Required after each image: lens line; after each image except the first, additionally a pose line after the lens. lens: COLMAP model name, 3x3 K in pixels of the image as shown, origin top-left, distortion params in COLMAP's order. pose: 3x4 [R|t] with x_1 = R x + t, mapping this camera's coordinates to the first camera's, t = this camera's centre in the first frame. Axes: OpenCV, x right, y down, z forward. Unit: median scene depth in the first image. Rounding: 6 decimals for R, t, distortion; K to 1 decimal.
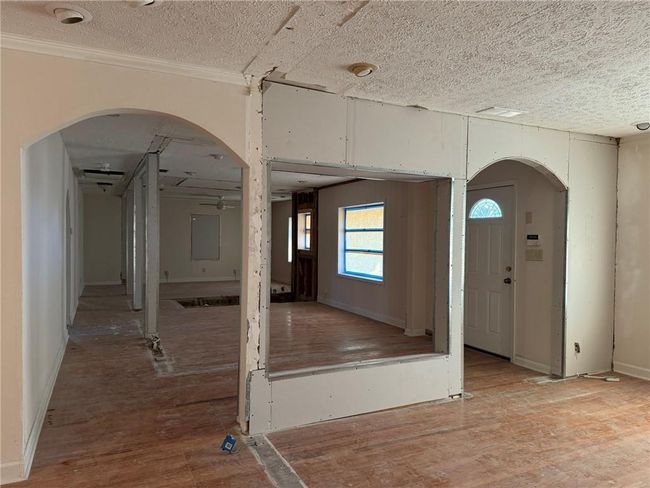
lens RADIAL K [[456.5, 0, 325.0], [0, 456.5, 244.0], [0, 0, 1]] dist [0.074835, -0.084381]
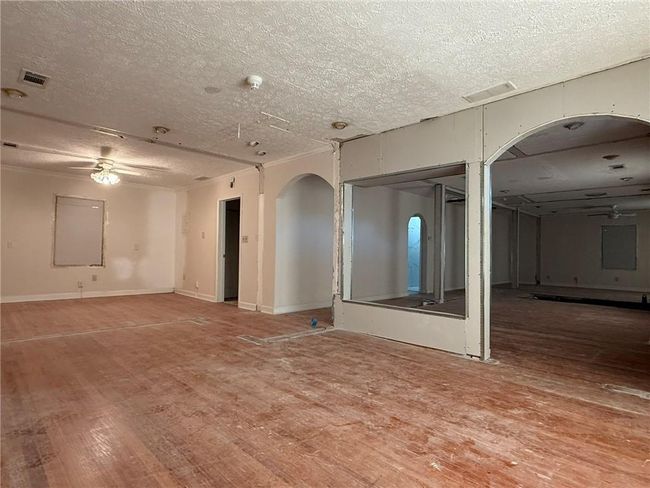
lens RADIAL K [[357.8, 0, 325.5], [0, 357.8, 247.2], [0, 0, 1]] dist [0.006841, 0.002265]
pose [[0.321168, -0.023477, -0.946731, 0.987144], [-0.028251, 0.999010, -0.034357, 0.104864], [0.946601, 0.037781, 0.320187, 0.374639]]
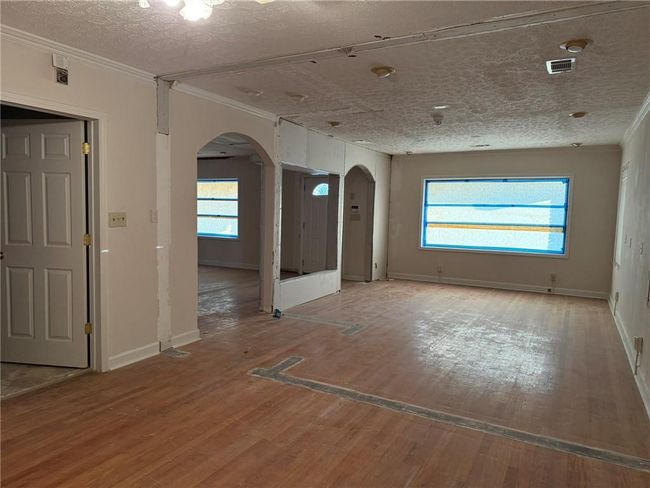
lens RADIAL K [[456.5, 0, 325.0], [0, 456.5, 244.0], [0, 0, 1]] dist [0.074835, -0.084381]
pose [[0.816964, -0.035786, 0.575577, -0.818123], [-0.005036, 0.997592, 0.069173, 0.007897], [-0.576667, -0.059410, 0.814817, -0.467008]]
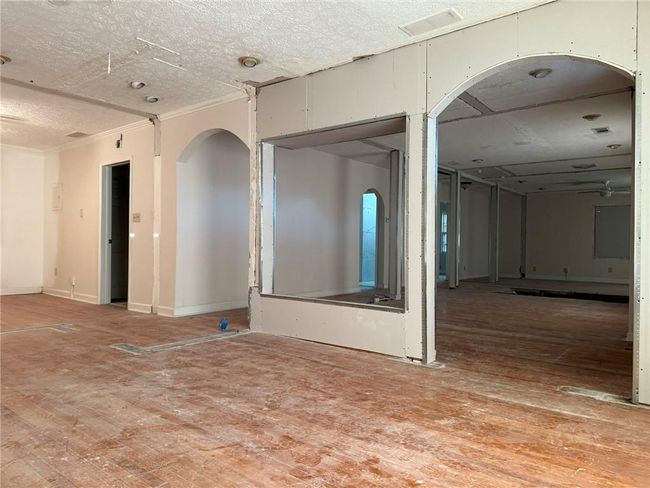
lens RADIAL K [[456.5, 0, 325.0], [0, 456.5, 244.0], [0, 0, 1]] dist [0.074835, -0.084381]
pose [[0.423027, -0.009591, -0.906066, 1.004875], [-0.022464, 0.999526, -0.021069, 0.129448], [0.905838, 0.029266, 0.422611, 0.464905]]
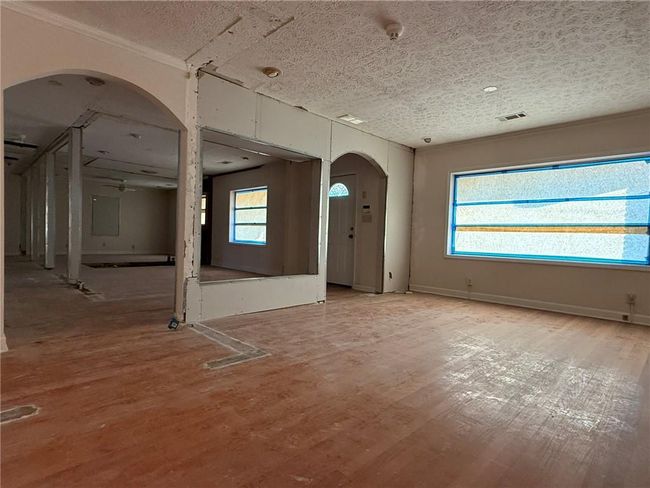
lens RADIAL K [[358.2, 0, 326.6], [0, 358.2, 246.2], [0, 0, 1]] dist [-0.001016, 0.001305]
pose [[0.945384, 0.009651, 0.325816, -0.091131], [-0.016083, 0.999725, 0.017054, 0.122076], [-0.325562, -0.021362, 0.945279, -0.131947]]
